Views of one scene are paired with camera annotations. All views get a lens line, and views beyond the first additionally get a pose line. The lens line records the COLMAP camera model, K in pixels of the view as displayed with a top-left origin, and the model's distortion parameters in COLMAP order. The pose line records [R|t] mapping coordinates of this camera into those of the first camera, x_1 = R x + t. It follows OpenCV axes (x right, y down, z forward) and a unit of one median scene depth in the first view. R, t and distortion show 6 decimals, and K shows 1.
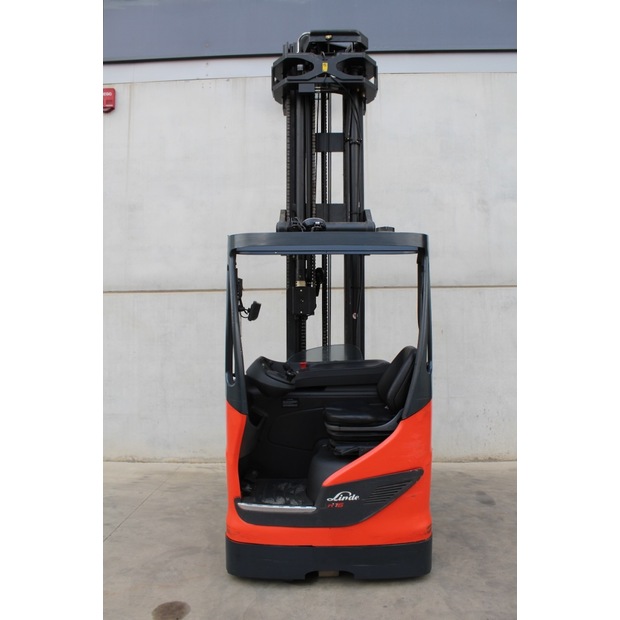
lens RADIAL K [[513.4, 0, 301.9], [0, 513.4, 316.9], [0, 0, 1]] dist [-0.173472, 0.152758]
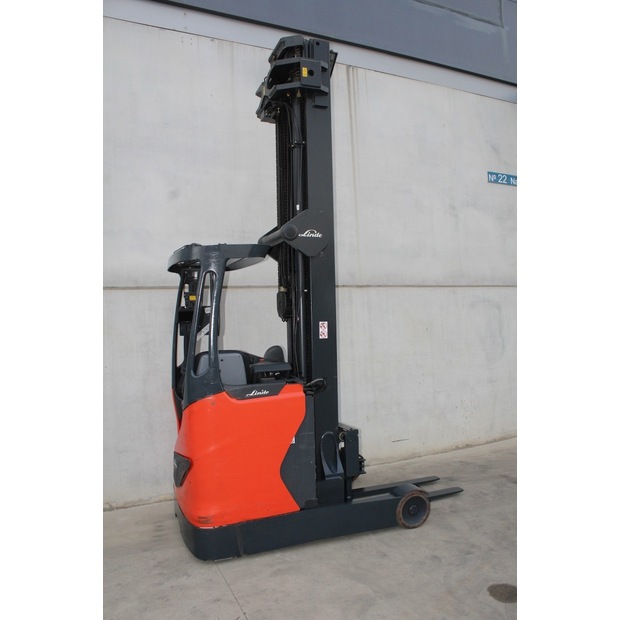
lens RADIAL K [[513.4, 0, 312.6], [0, 513.4, 313.4], [0, 0, 1]] dist [-0.173472, 0.152758]
pose [[0.885243, -0.013843, 0.464922, -0.413789], [0.012902, 0.999903, 0.005206, -0.012055], [-0.464949, 0.001390, 0.885336, 0.183955]]
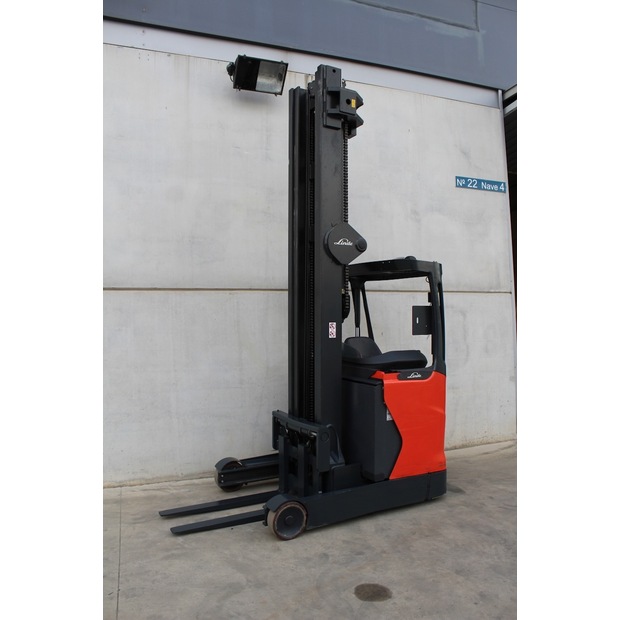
lens RADIAL K [[513.4, 0, 308.4], [0, 513.4, 314.4], [0, 0, 1]] dist [-0.173472, 0.152758]
pose [[0.923982, 0.005154, 0.382400, -0.265880], [-0.006266, 0.999979, 0.001663, -0.011773], [-0.382384, -0.003933, 0.923995, 0.083303]]
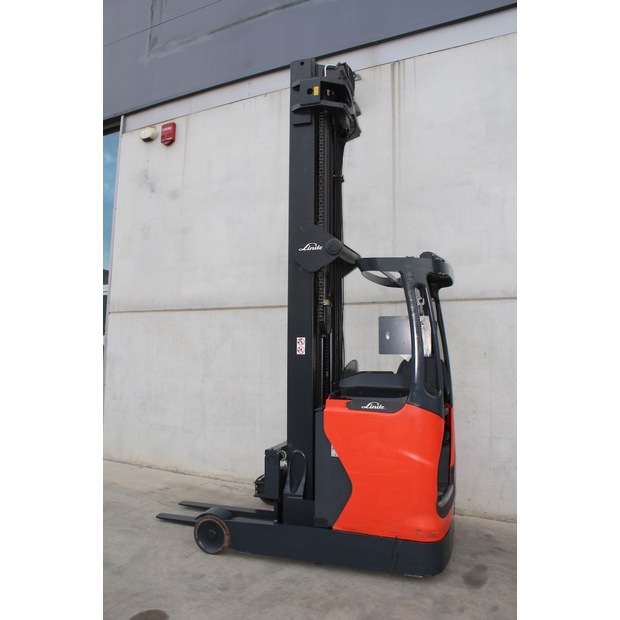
lens RADIAL K [[513.4, 0, 304.0], [0, 513.4, 312.6], [0, 0, 1]] dist [-0.173472, 0.152758]
pose [[0.906160, -0.012260, -0.422758, 0.352776], [-0.004186, 0.999271, -0.037952, -0.005857], [0.422915, 0.036160, 0.905448, 0.151168]]
